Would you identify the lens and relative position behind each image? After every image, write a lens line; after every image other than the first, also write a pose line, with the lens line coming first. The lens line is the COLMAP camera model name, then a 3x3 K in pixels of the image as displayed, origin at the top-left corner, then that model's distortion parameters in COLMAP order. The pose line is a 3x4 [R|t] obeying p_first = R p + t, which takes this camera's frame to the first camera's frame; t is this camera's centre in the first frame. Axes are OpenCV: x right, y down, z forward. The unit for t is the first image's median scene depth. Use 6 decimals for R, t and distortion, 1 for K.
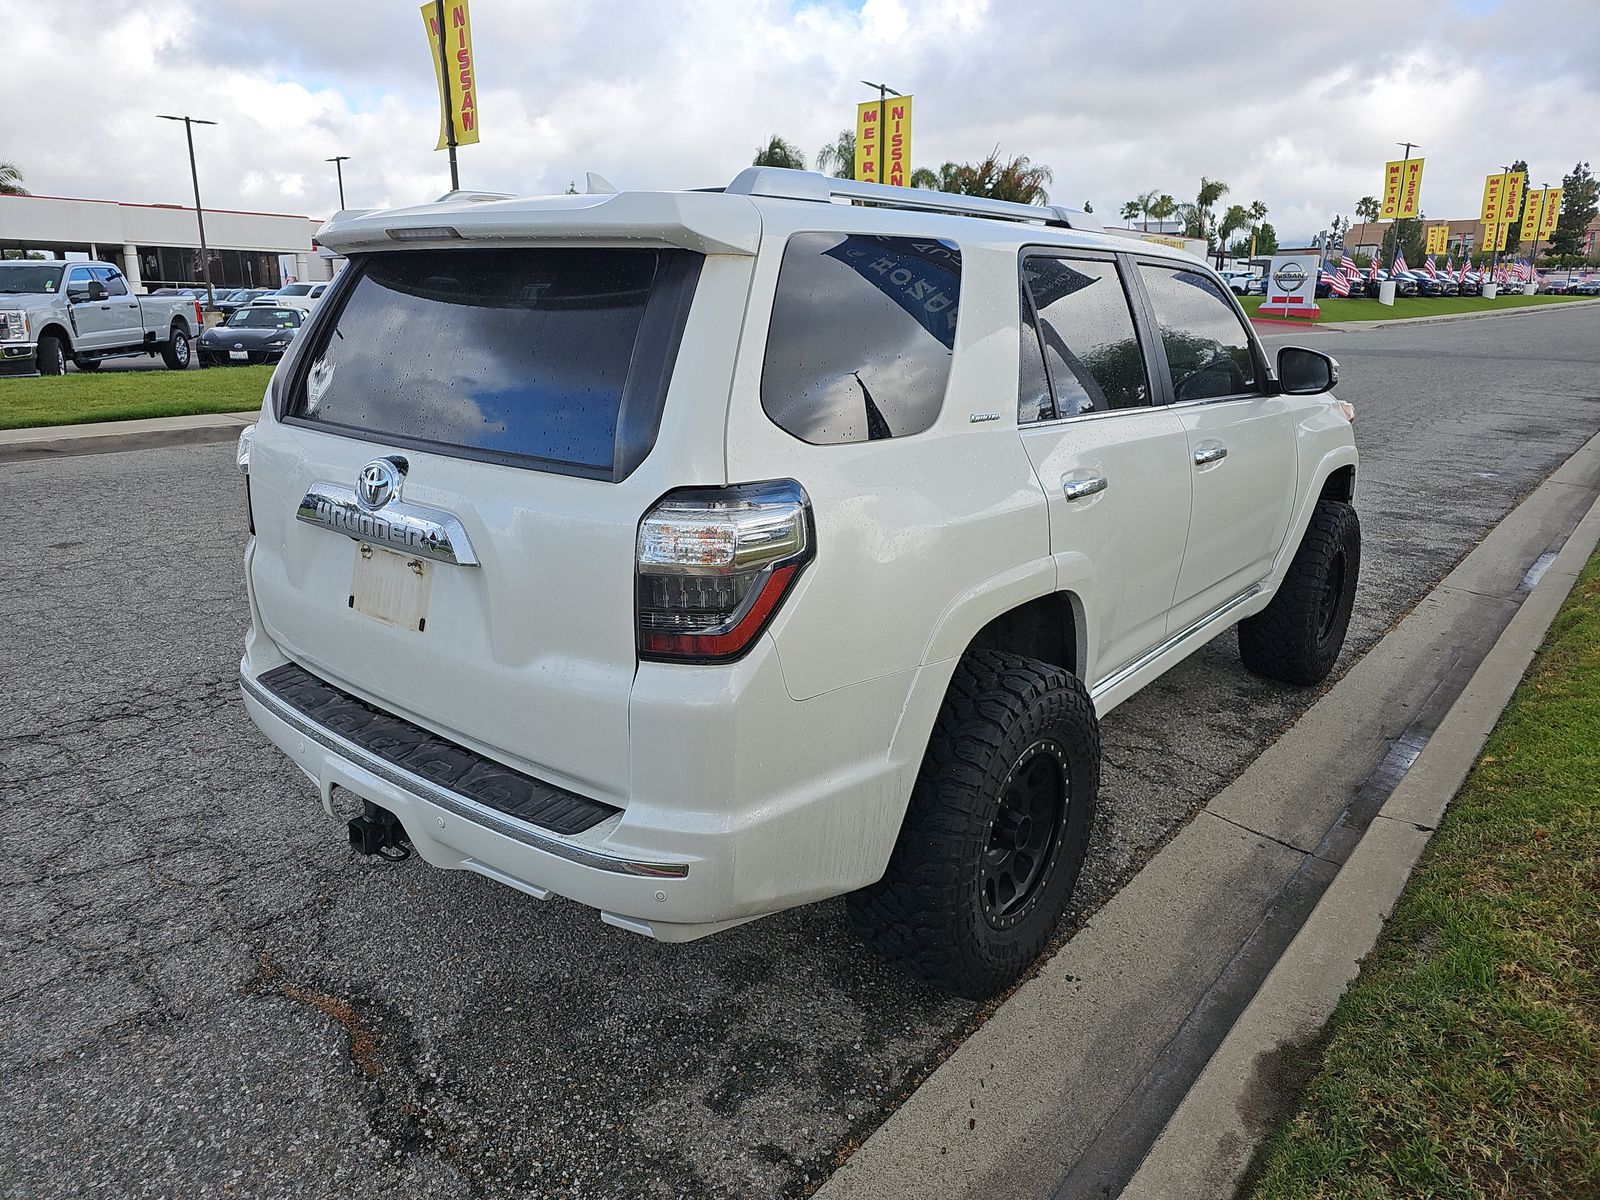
lens RADIAL K [[1059.1, 0, 797.2], [0, 1059.1, 594.6], [0, 0, 1]] dist [0.025587, -0.003361]
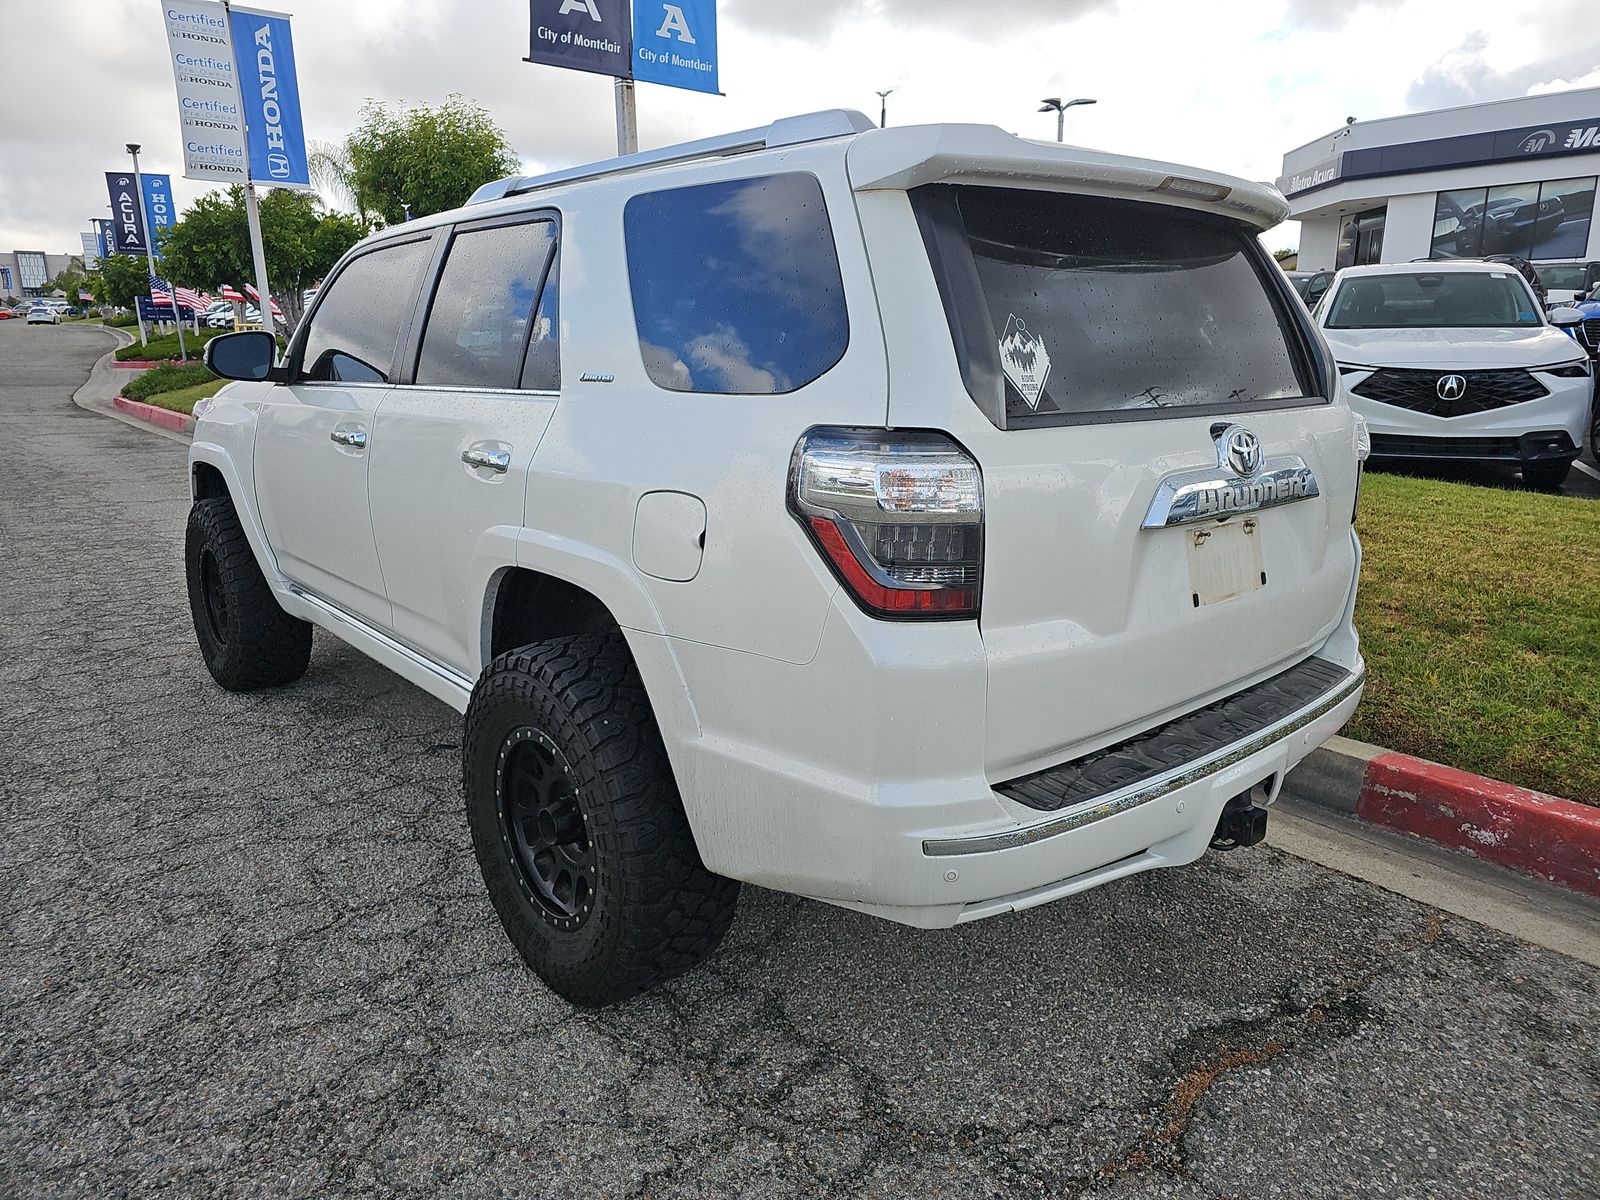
lens RADIAL K [[1051.9, 0, 802.0], [0, 1051.9, 608.2], [0, 0, 1]] dist [0.026307, -0.023234]
pose [[0.153999, -0.250988, 0.955662, -1.230723], [0.262934, 0.942735, 0.205223, -0.237283], [-0.952444, 0.219672, 0.211173, 1.064739]]
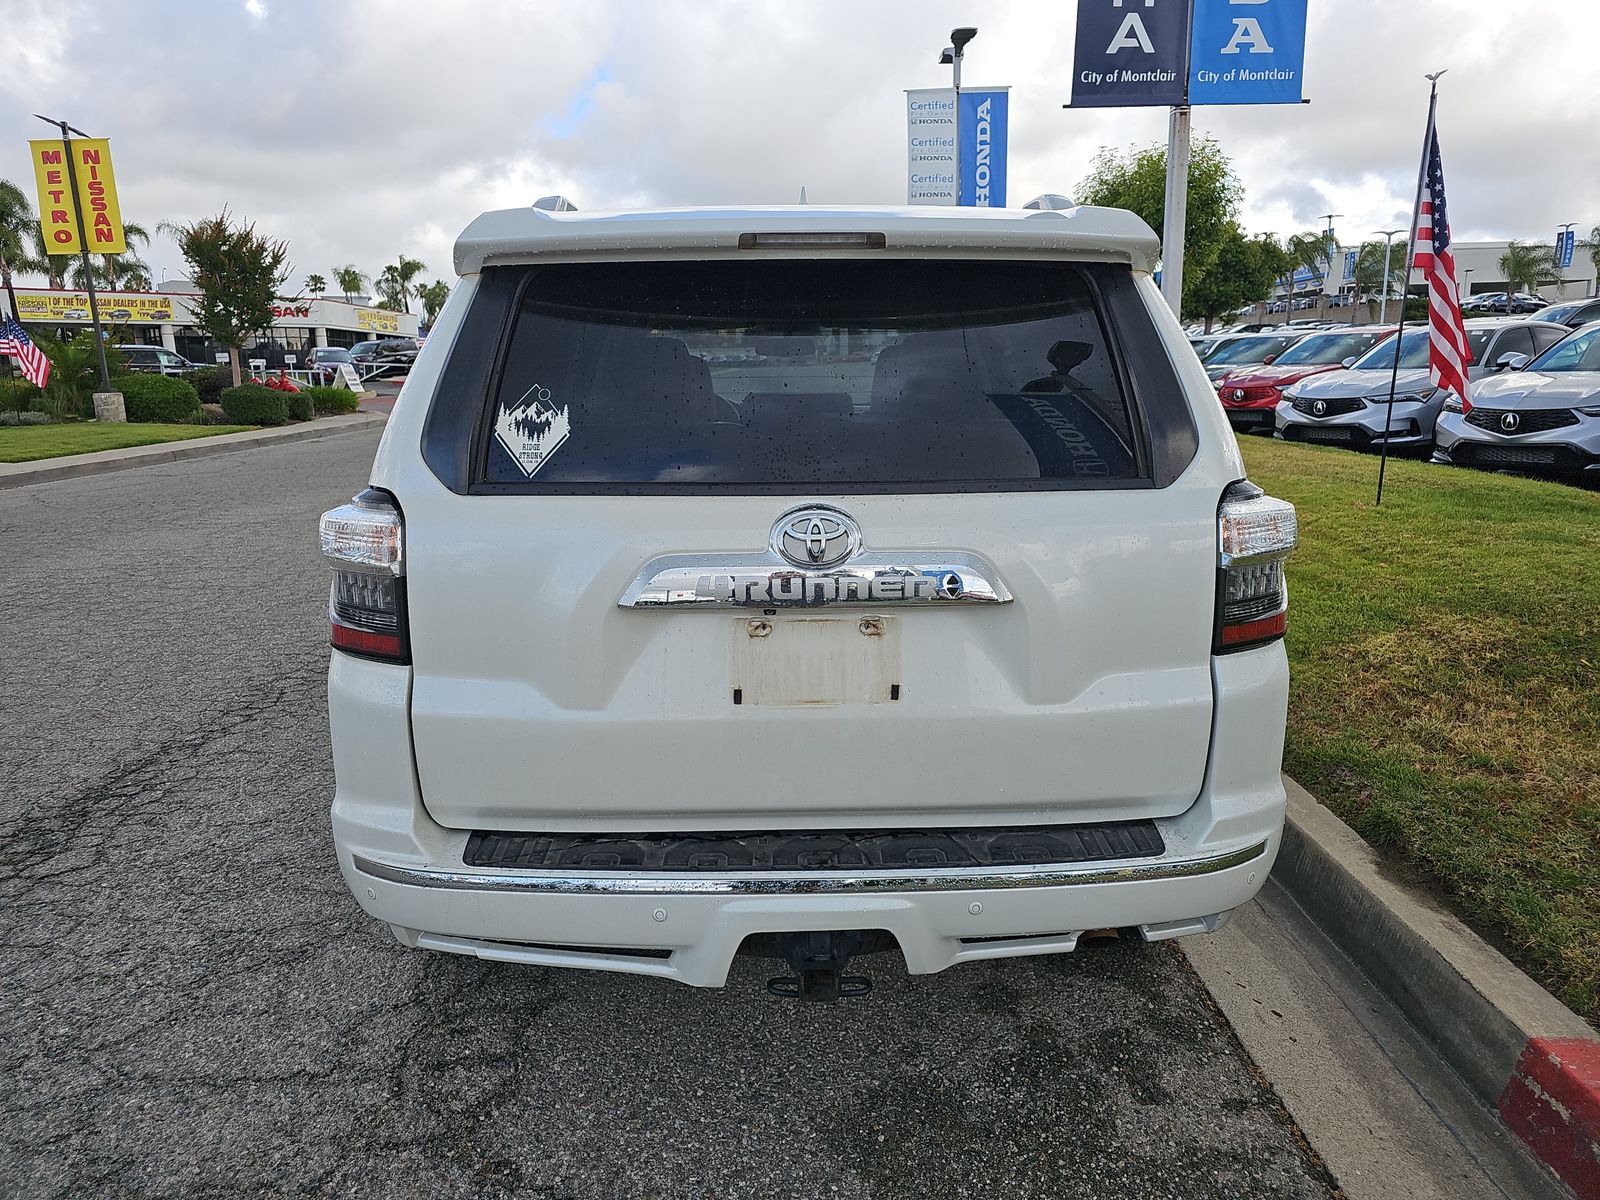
lens RADIAL K [[1051.6, 0, 800.0], [0, 1051.6, 600.0], [0, 0, 1]] dist [0.028186, -0.023606]
pose [[0.750594, -0.154465, 0.642456, -0.821824], [0.192274, 0.981276, 0.011290, -0.059813], [-0.632171, 0.115054, 0.766240, 0.346545]]
